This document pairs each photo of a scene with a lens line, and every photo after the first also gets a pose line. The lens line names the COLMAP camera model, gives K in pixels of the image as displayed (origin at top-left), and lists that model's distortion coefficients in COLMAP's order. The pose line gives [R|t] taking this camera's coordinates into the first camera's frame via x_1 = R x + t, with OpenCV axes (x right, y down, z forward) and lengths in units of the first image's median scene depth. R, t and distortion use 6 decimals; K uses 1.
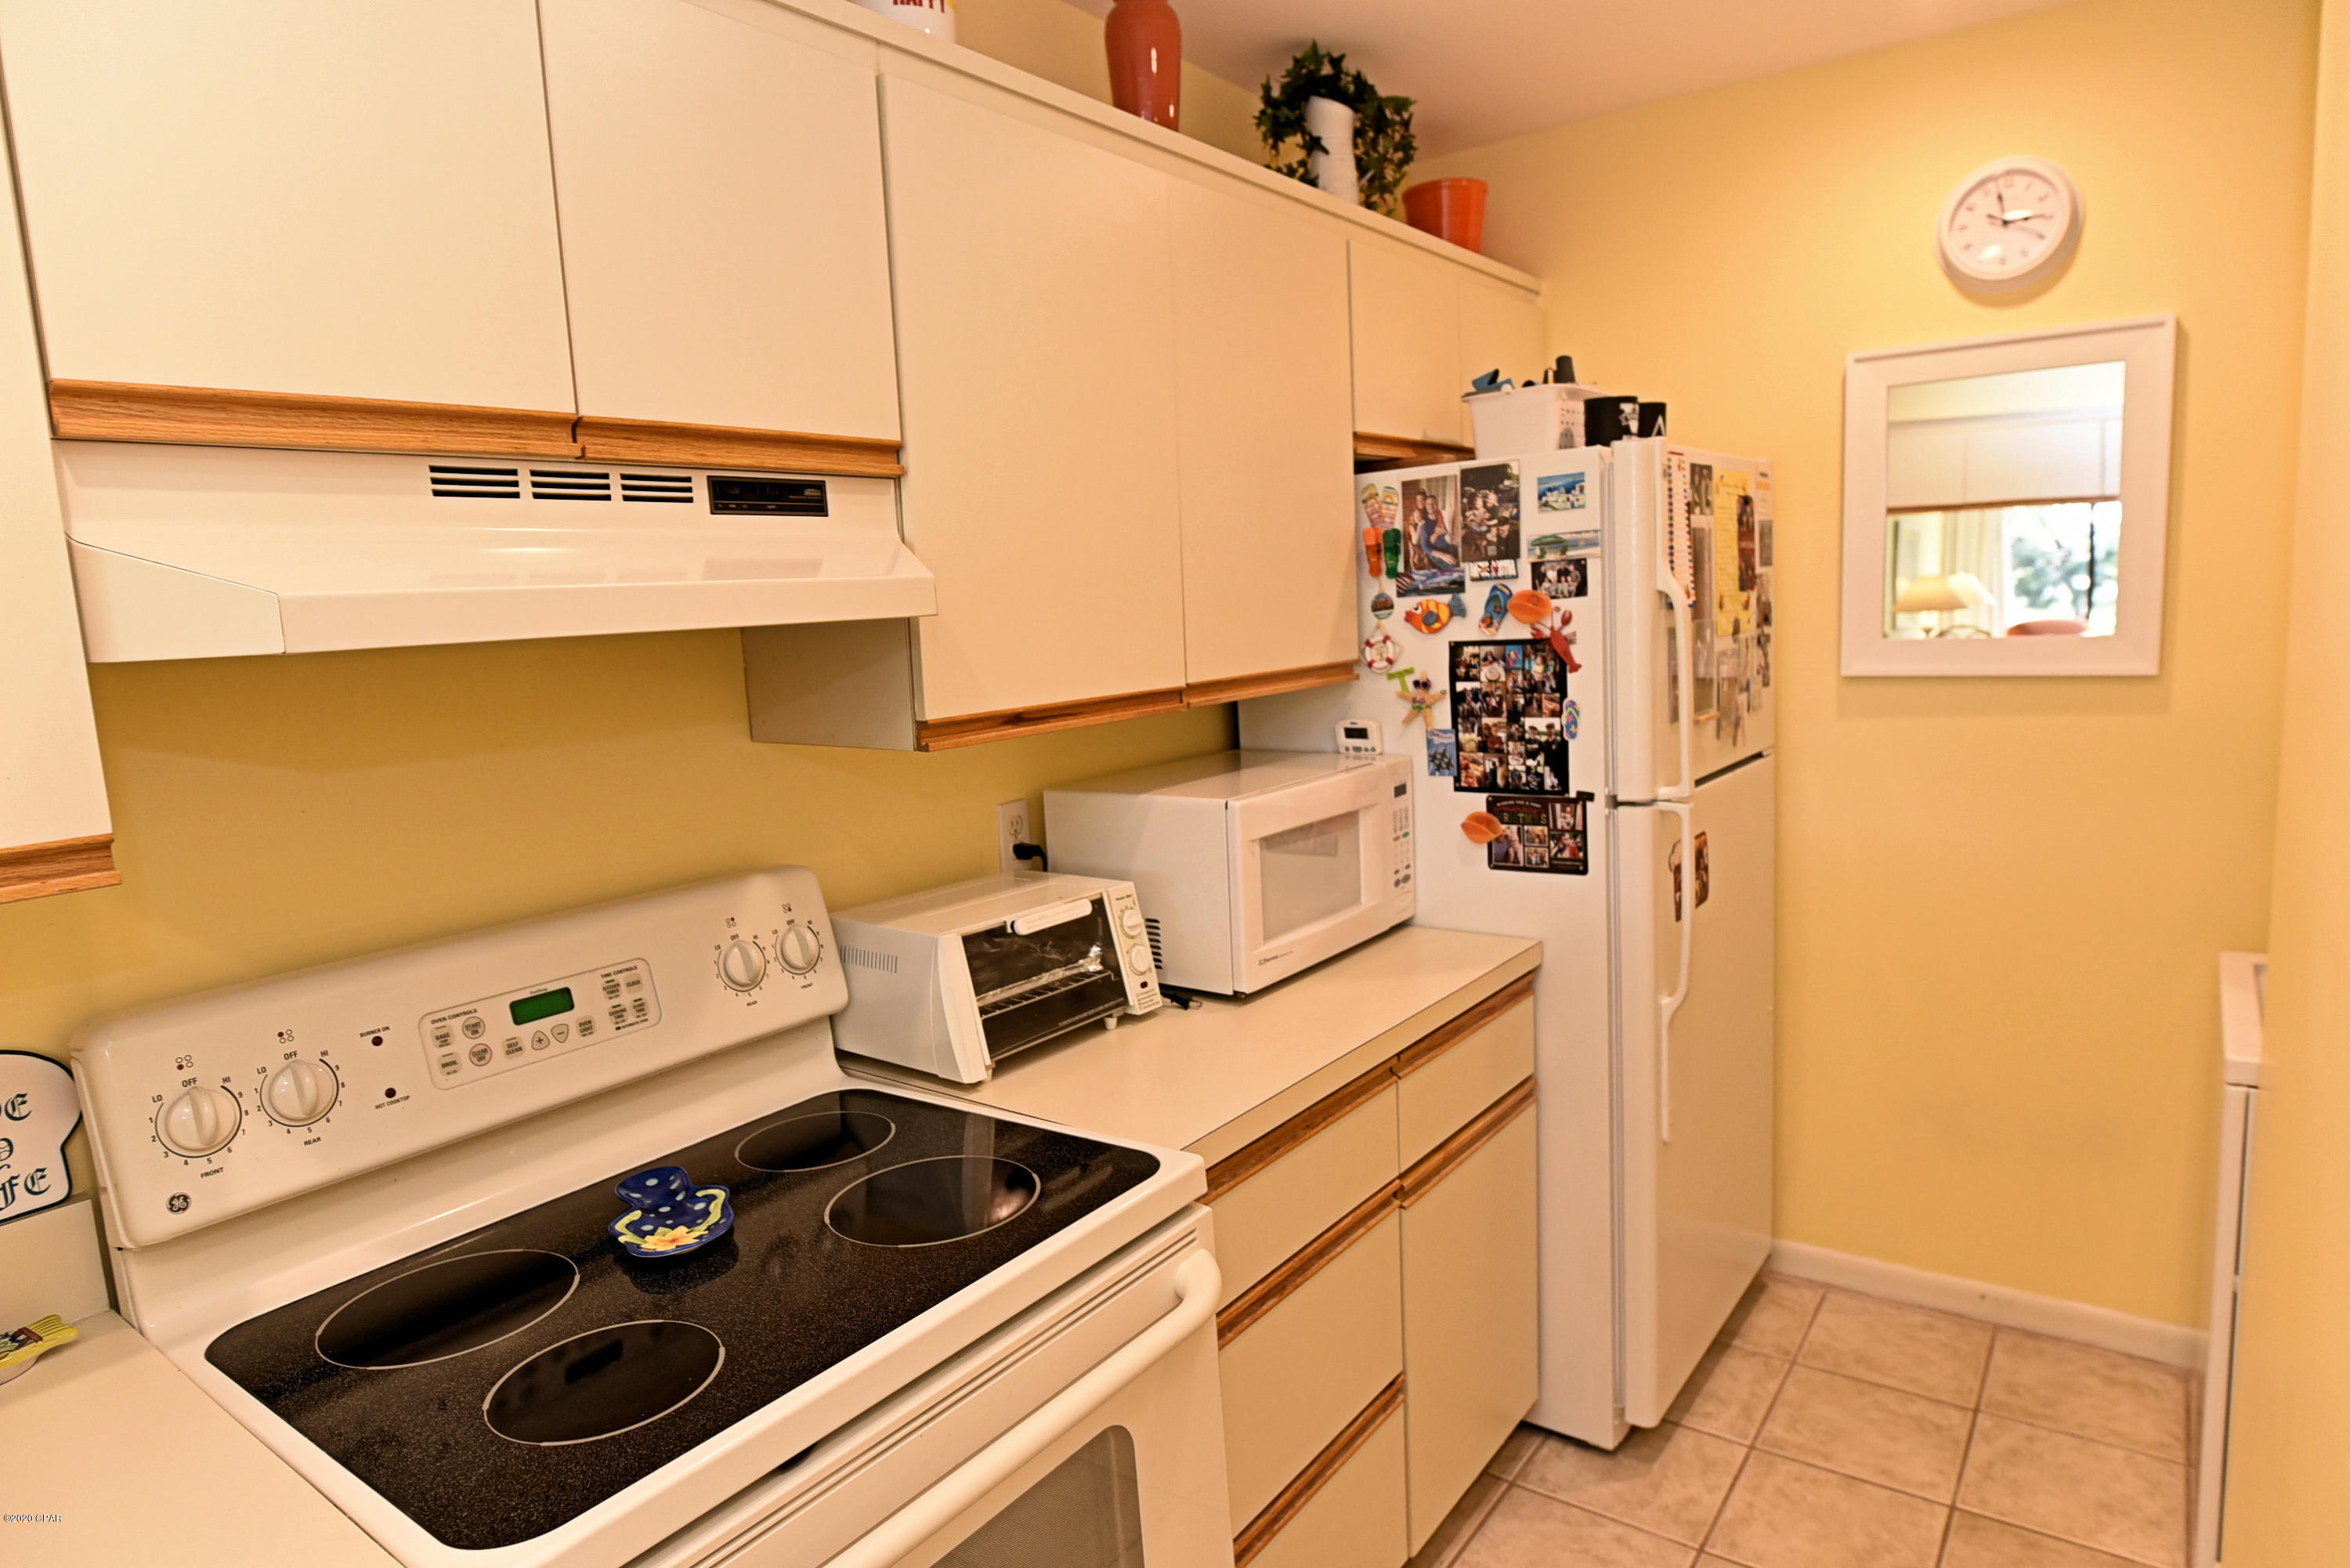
lens RADIAL K [[1357.1, 0, 1181.8], [0, 1357.1, 793.6], [0, 0, 1]] dist [-0.020971, -0.002738]
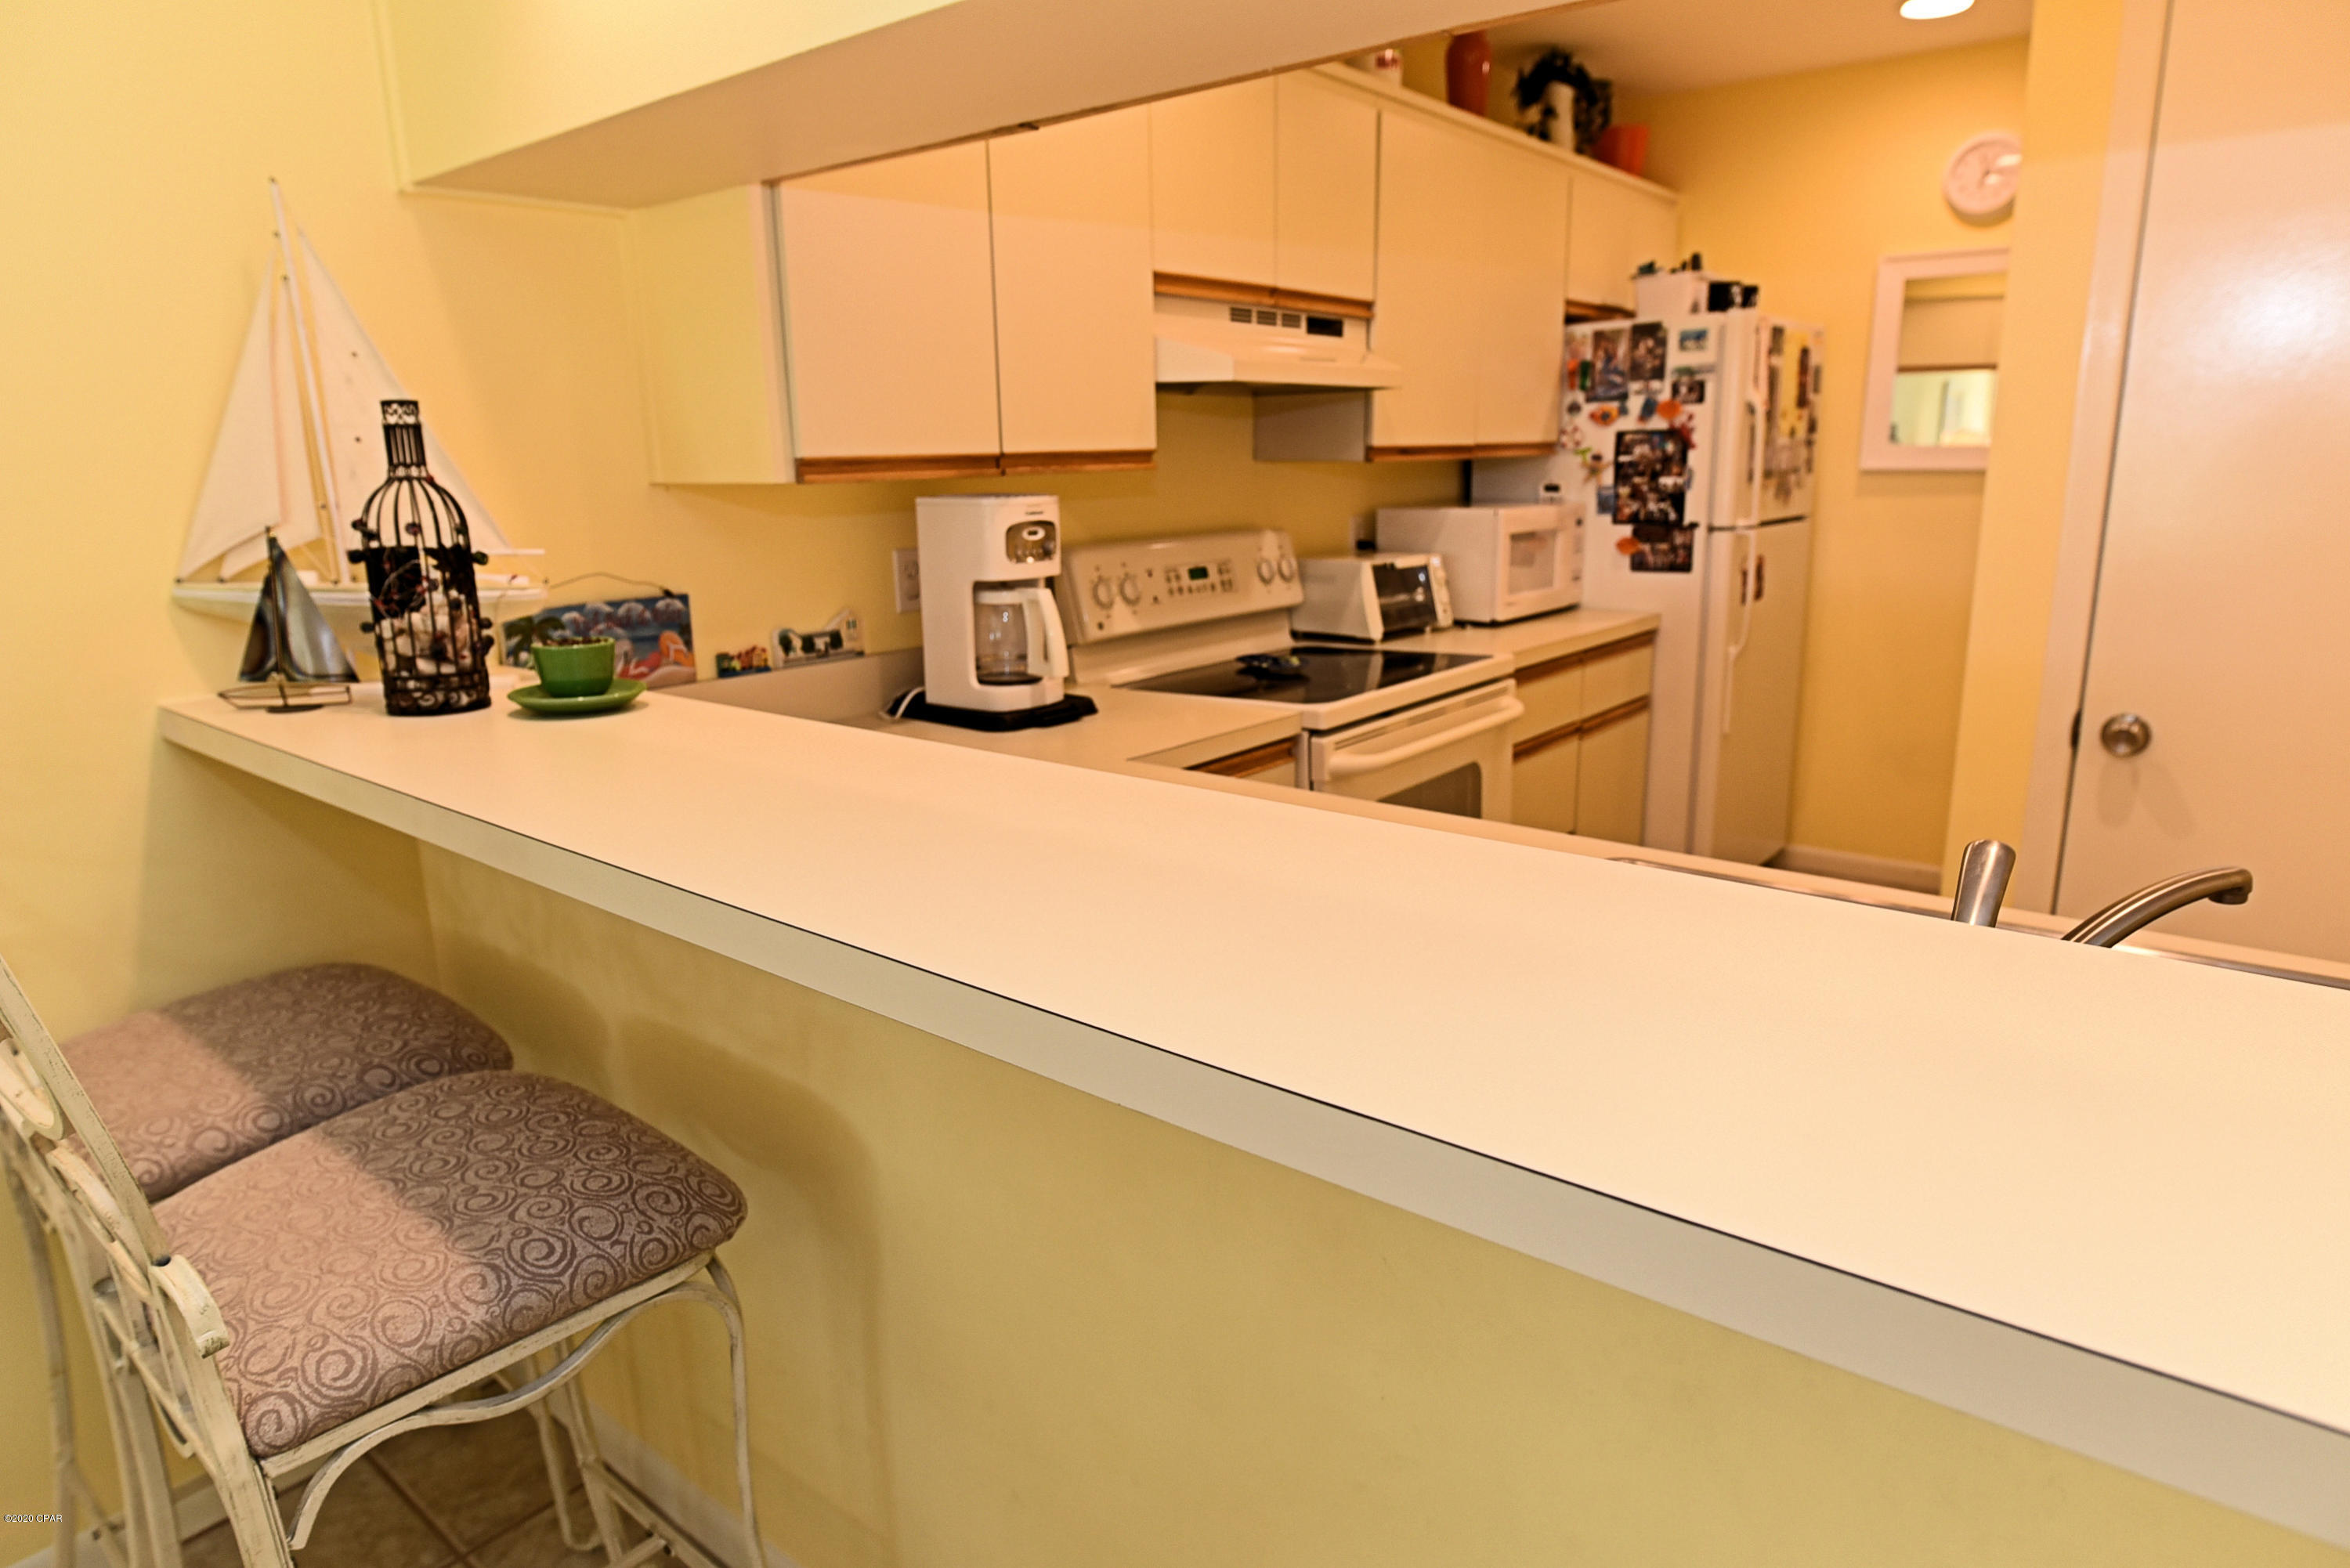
lens RADIAL K [[1357.1, 0, 1179.0], [0, 1357.1, 794.0], [0, 0, 1]] dist [-0.020971, -0.002738]
pose [[0.998712, 0.040317, -0.030796, -0.284609], [-0.036854, 0.993708, 0.105767, 0.184605], [0.034866, -0.104495, 0.993914, -0.751888]]
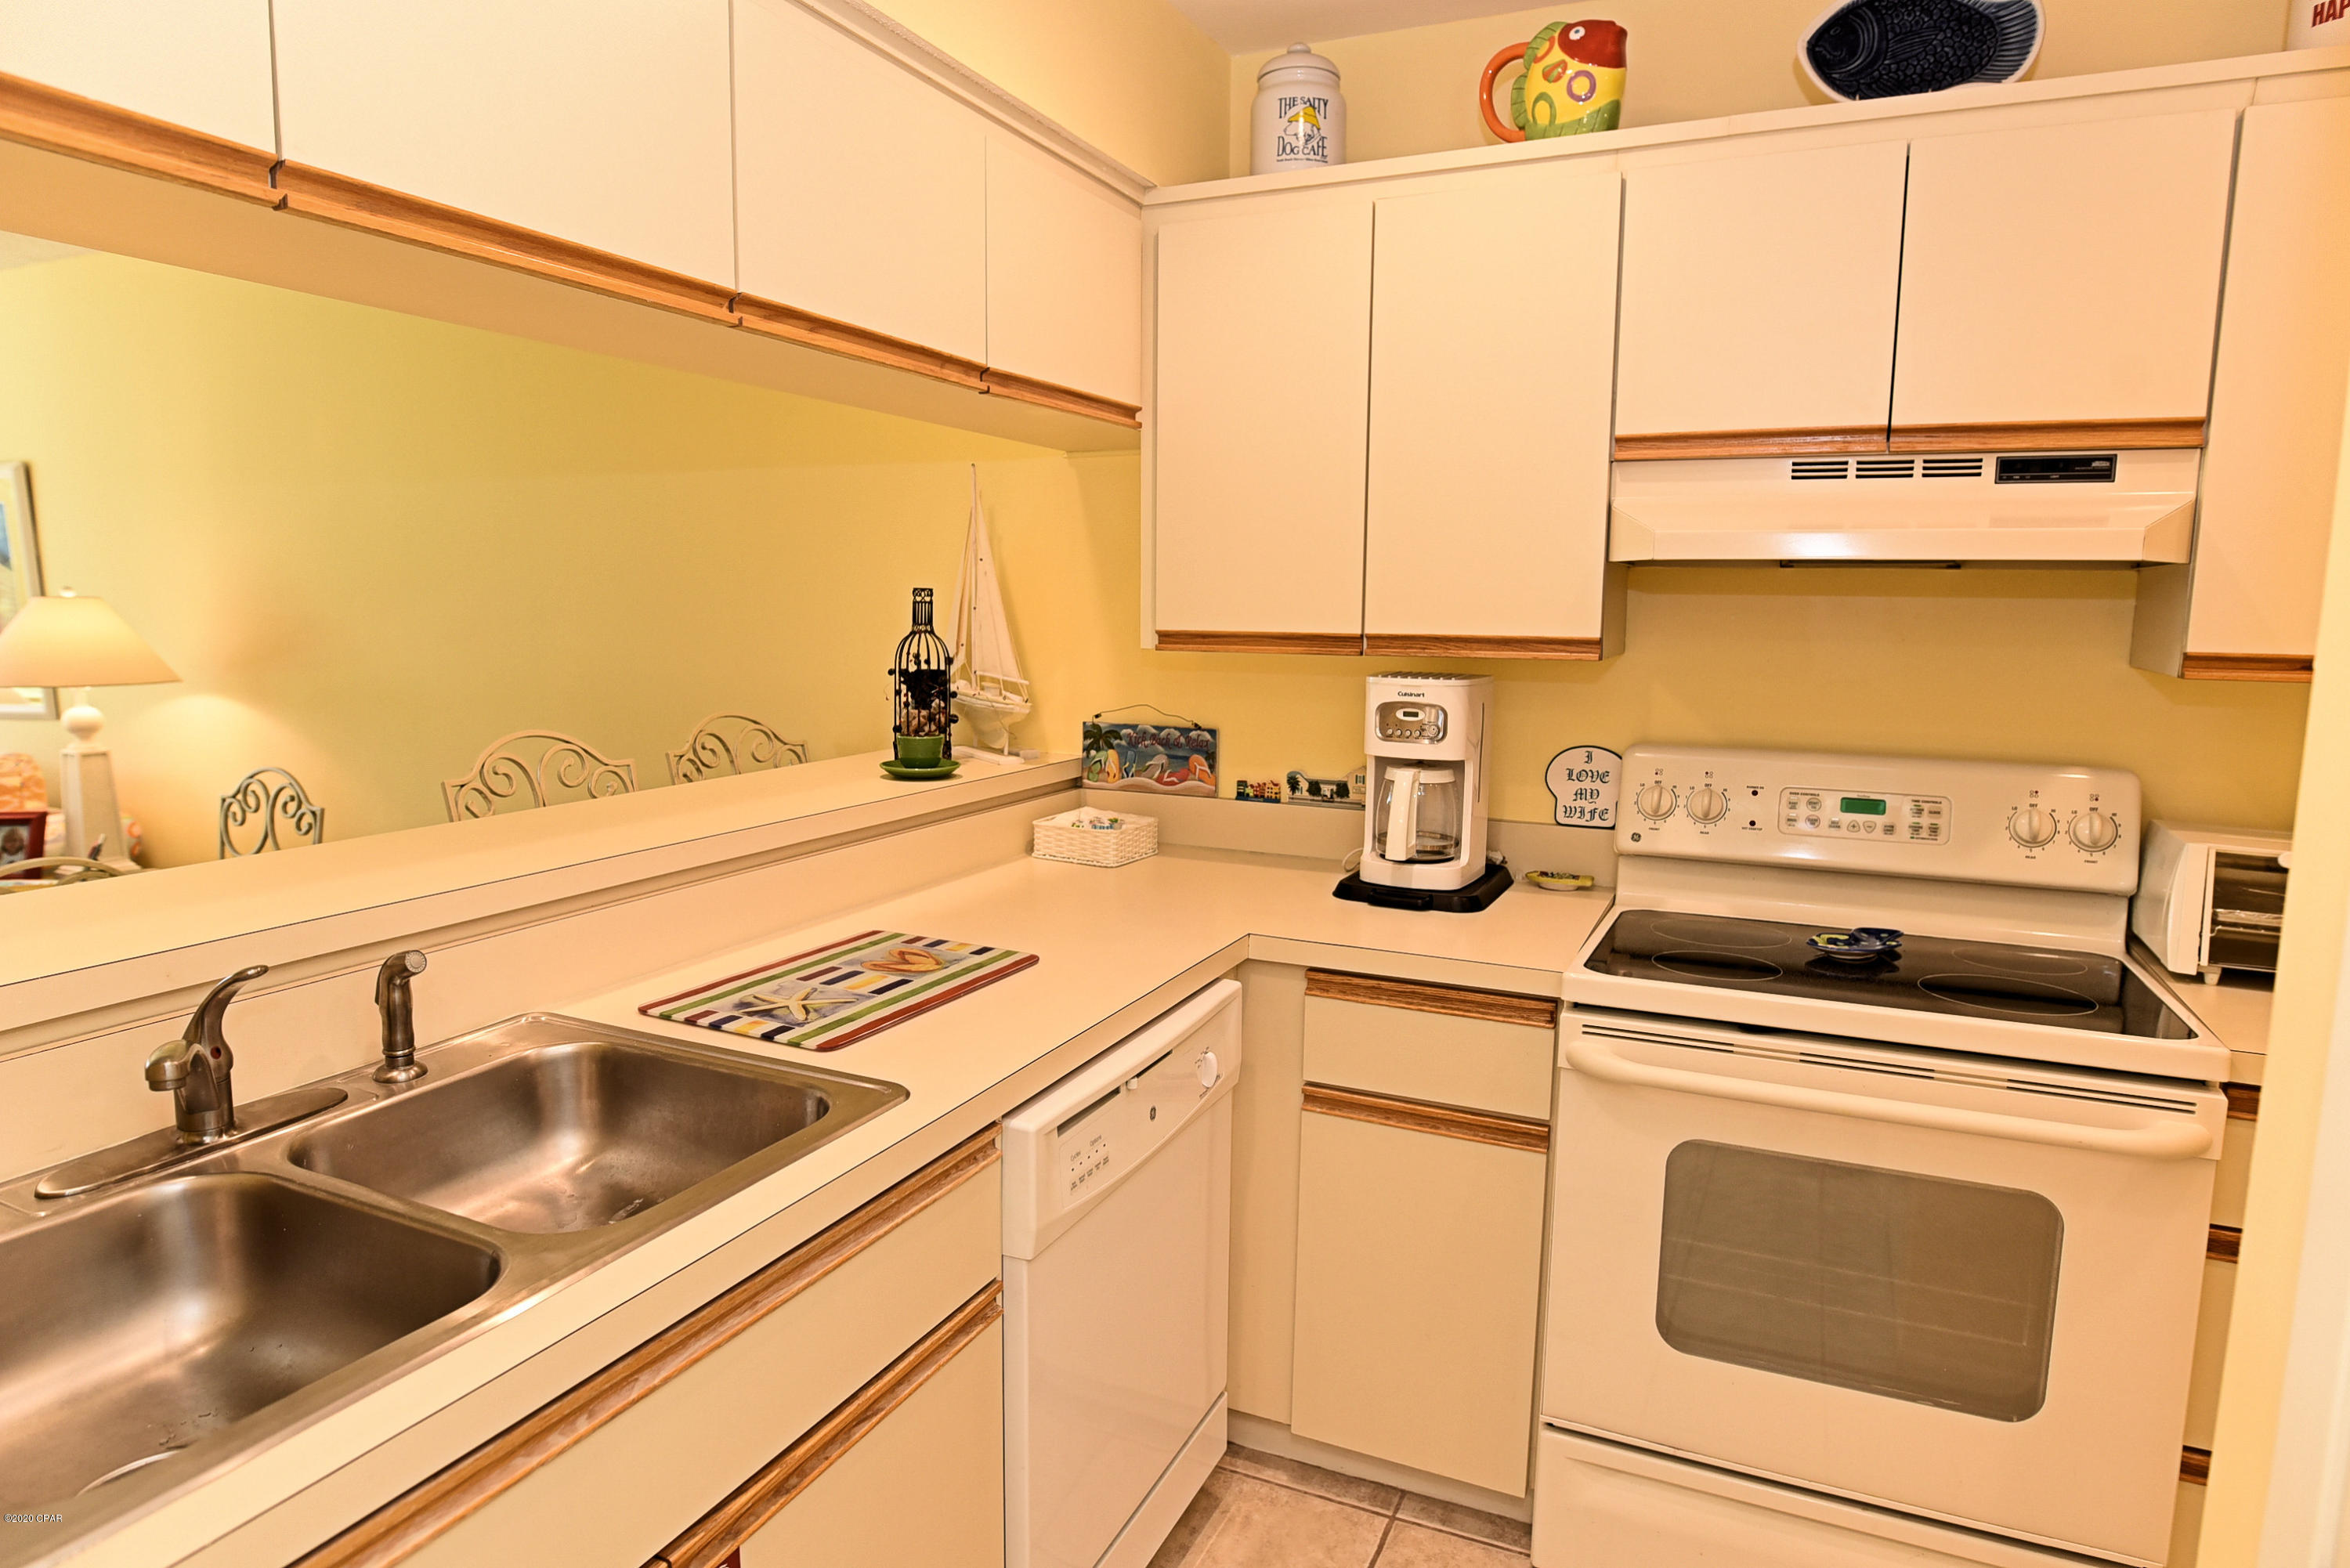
lens RADIAL K [[1357.1, 0, 1181.8], [0, 1357.1, 795.2], [0, 0, 1]] dist [-0.020971, -0.002738]
pose [[0.206829, 0.188711, -0.960005, 0.566505], [-0.162180, 0.974260, 0.156572, 0.019801], [0.964842, 0.123310, 0.232111, -0.075604]]
